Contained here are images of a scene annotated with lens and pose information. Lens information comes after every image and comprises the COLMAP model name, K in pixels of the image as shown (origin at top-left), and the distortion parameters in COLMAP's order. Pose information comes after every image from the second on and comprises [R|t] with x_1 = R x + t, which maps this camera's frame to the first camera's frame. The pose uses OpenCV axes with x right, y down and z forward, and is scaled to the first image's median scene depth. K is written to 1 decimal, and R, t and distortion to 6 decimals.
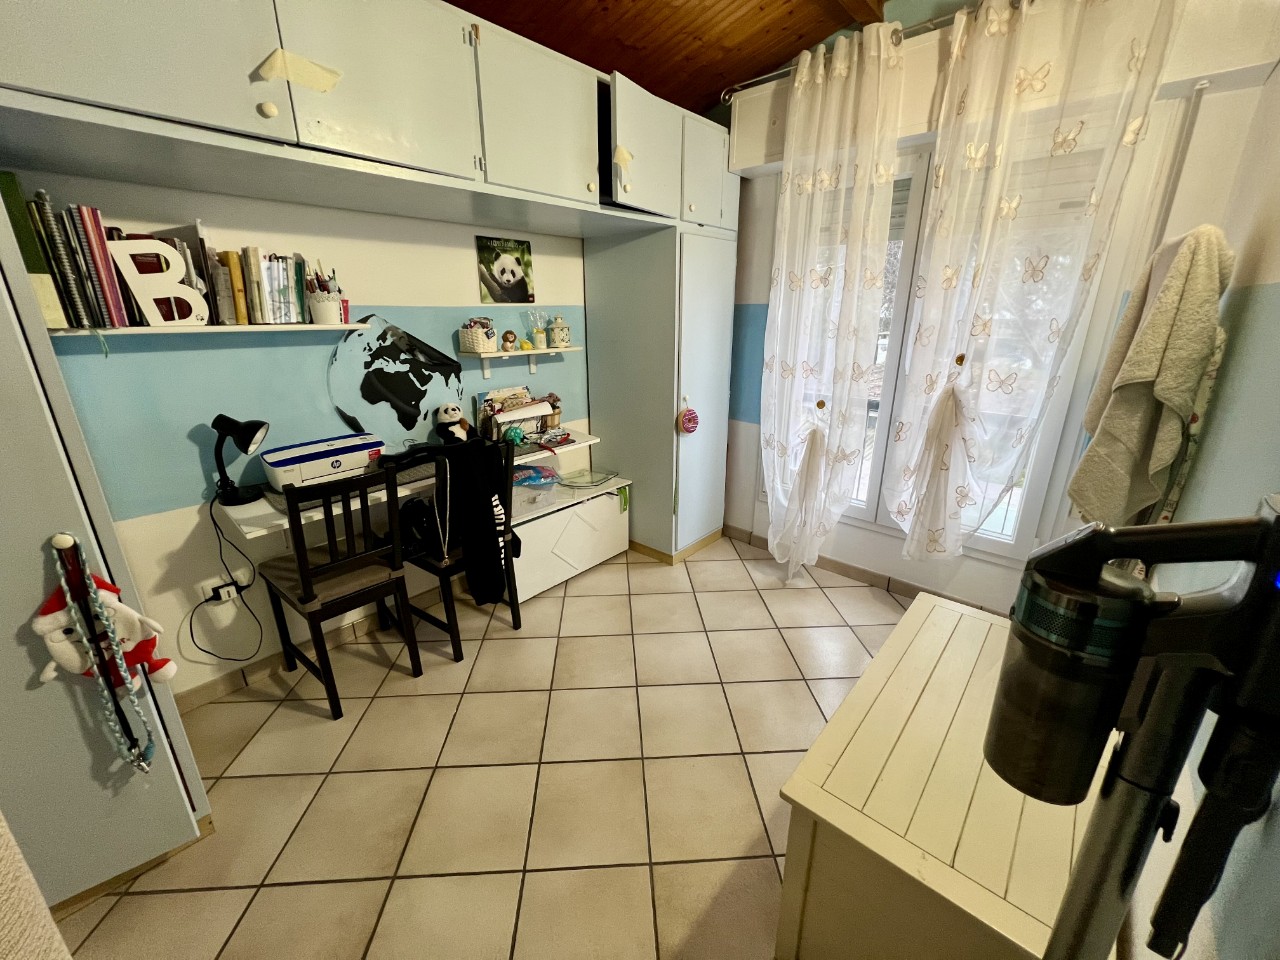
lens RADIAL K [[510.5, 0, 635.2], [0, 510.5, 474.8], [0, 0, 1]] dist [-0.001591, 0.000210]
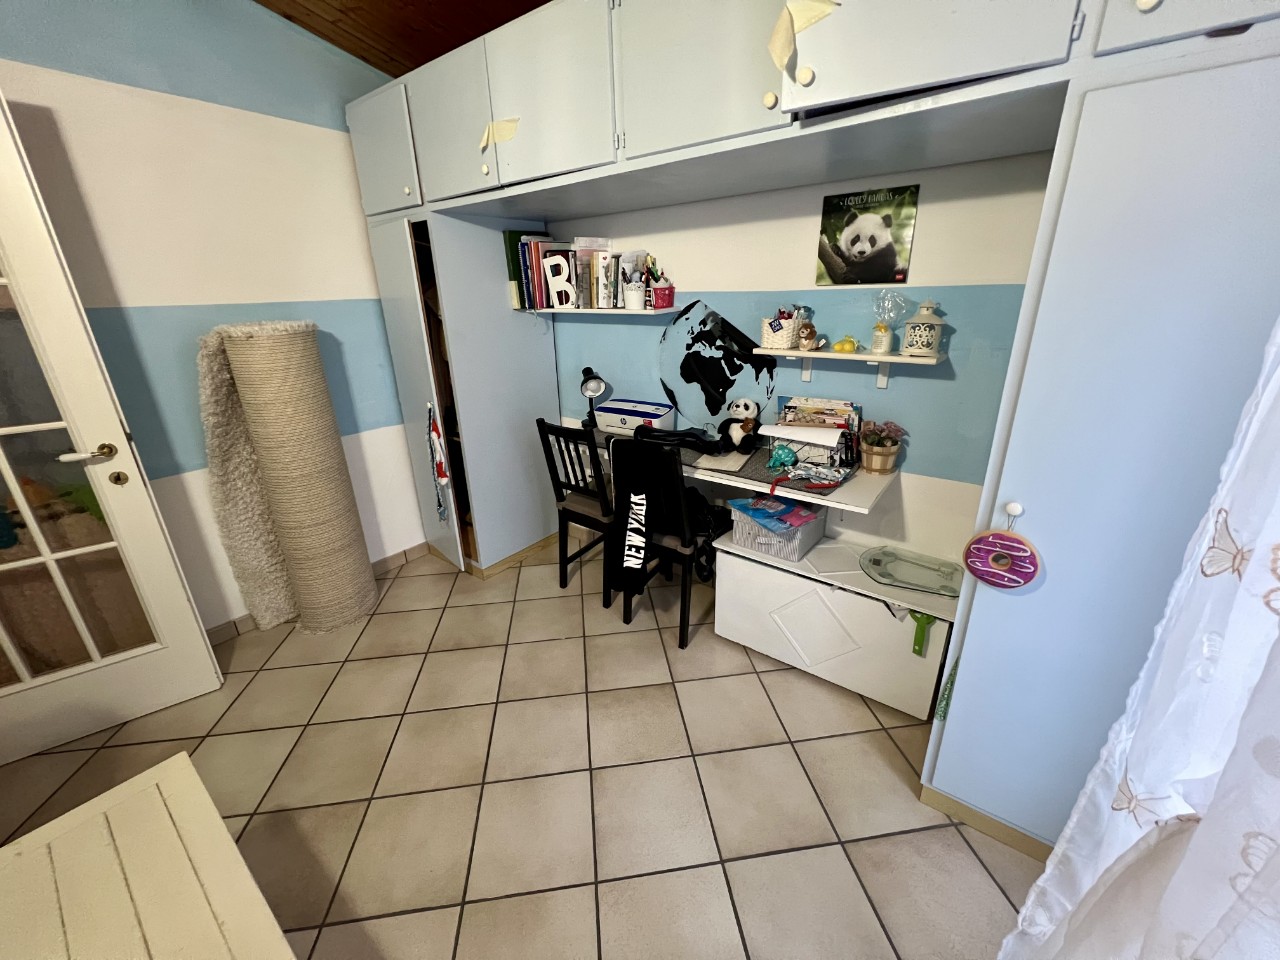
lens RADIAL K [[510.5, 0, 639.9], [0, 510.5, 475.1], [0, 0, 1]] dist [-0.001591, 0.000210]
pose [[0.079309, 0.343477, -0.935806, 0.536975], [-0.283124, 0.907865, 0.309227, -0.253209], [0.955798, 0.240425, 0.169248, 0.721826]]
